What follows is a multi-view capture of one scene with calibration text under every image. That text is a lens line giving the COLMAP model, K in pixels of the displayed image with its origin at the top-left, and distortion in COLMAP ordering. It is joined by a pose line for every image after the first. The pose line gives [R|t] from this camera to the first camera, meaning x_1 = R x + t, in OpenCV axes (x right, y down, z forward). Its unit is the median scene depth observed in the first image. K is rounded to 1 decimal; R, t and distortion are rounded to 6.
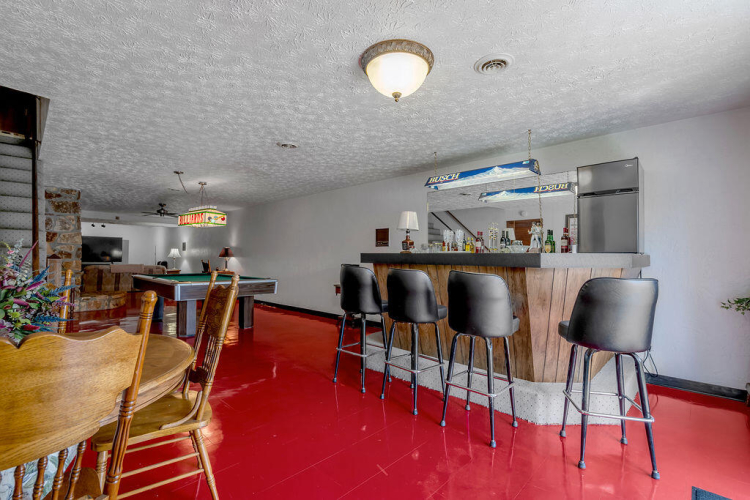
lens RADIAL K [[351.6, 0, 373.5], [0, 351.6, 254.7], [0, 0, 1]] dist [-0.003030, -0.000110]
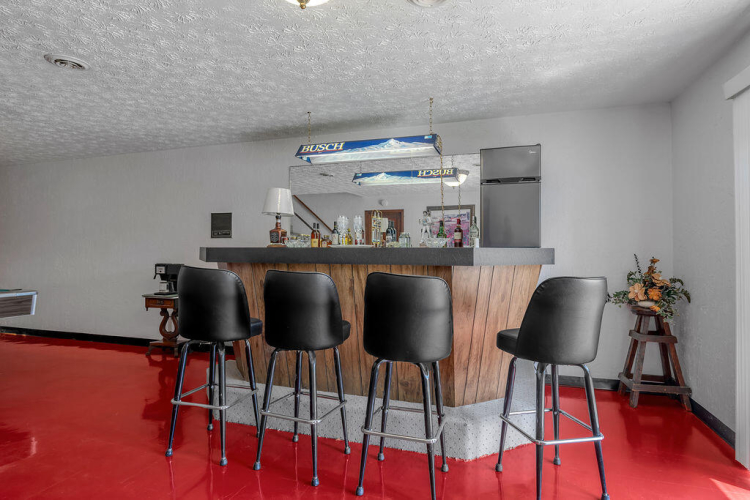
lens RADIAL K [[411.8, 0, 378.0], [0, 411.8, 251.1], [0, 0, 1]] dist [-0.004439, -0.001414]
pose [[0.897774, -0.002463, 0.440450, -0.093075], [0.000511, 0.999990, 0.004549, -0.000766], [-0.440457, -0.003859, 0.897766, 0.181024]]
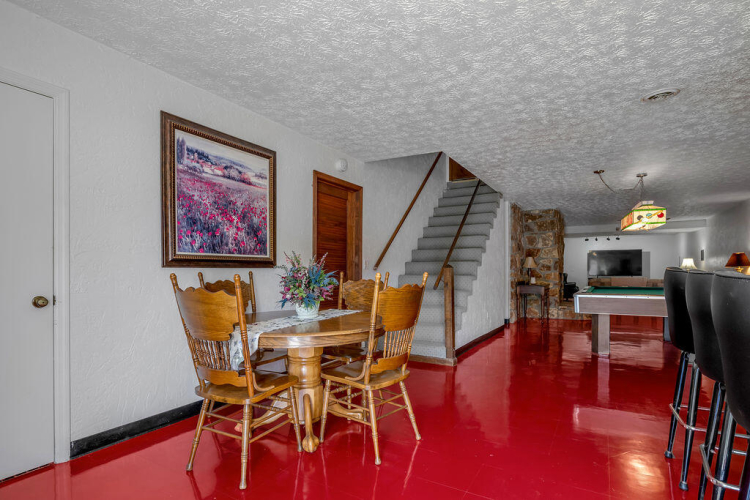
lens RADIAL K [[385.3, 0, 374.6], [0, 385.3, 276.6], [0, 0, 1]] dist [0.001578, 0.000108]
pose [[0.226983, -0.000276, -0.973899, 0.409629], [0.015706, 0.999871, 0.003377, 0.031125], [0.973772, -0.016063, 0.226958, 0.328744]]
